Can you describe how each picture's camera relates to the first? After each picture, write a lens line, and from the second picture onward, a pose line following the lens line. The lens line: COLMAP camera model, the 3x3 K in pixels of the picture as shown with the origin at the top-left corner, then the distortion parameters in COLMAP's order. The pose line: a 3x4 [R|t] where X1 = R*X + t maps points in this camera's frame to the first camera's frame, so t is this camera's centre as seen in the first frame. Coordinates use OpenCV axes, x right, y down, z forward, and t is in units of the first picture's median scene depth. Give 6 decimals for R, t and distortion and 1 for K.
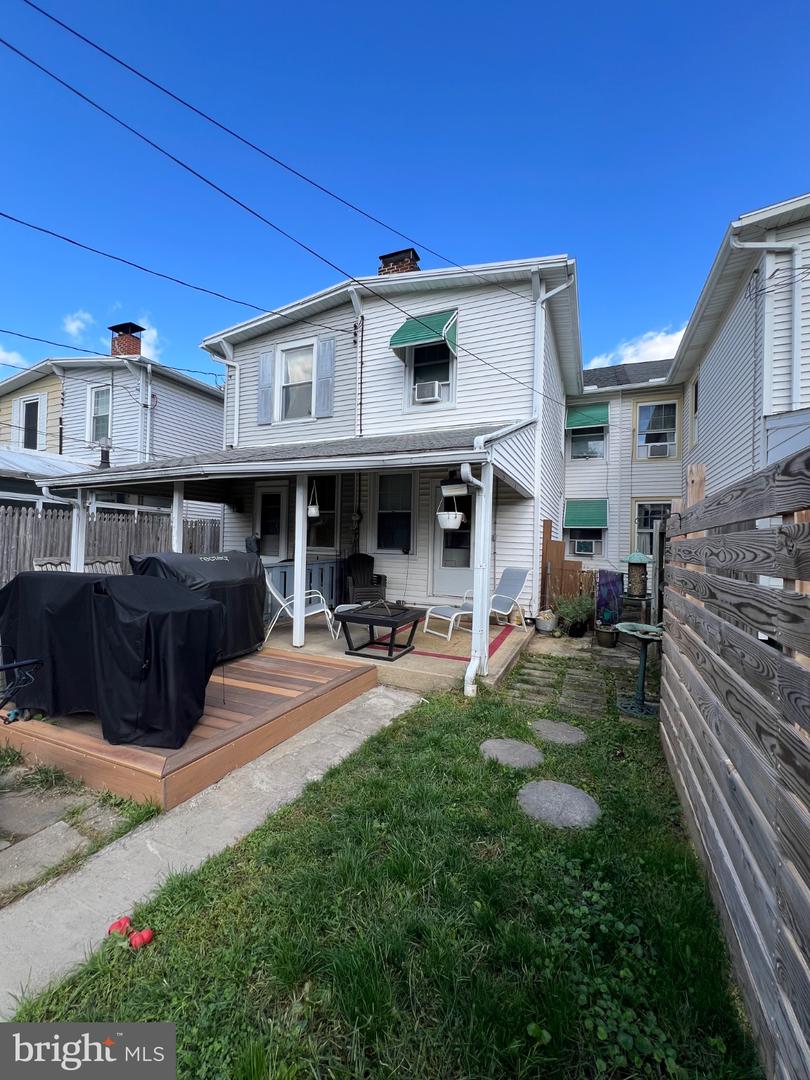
lens RADIAL K [[433.5, 0, 404.1], [0, 433.5, 540.4], [0, 0, 1]] dist [-0.001791, 0.000552]
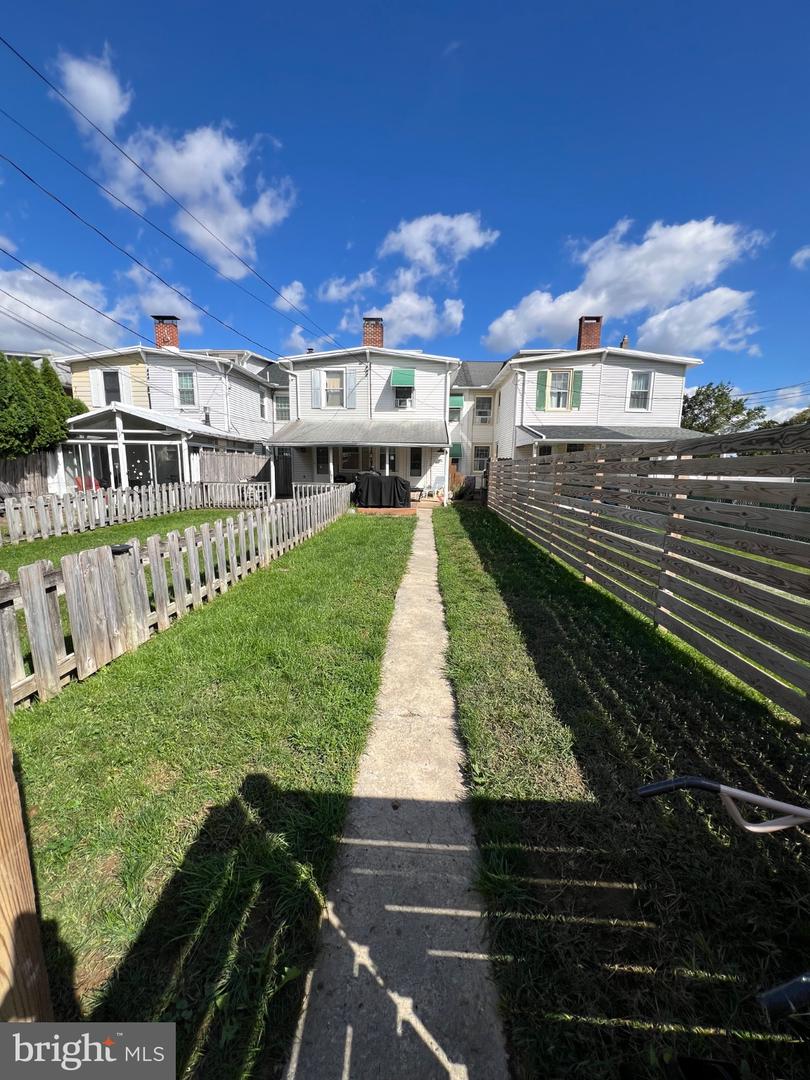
lens RADIAL K [[433.5, 0, 404.1], [0, 433.5, 540.4], [0, 0, 1]] dist [-0.001791, 0.000552]
pose [[0.930950, -0.075630, 0.357230, -0.759244], [0.006489, 0.981587, 0.190905, -0.047691], [-0.365090, -0.175405, 0.914299, -1.184007]]
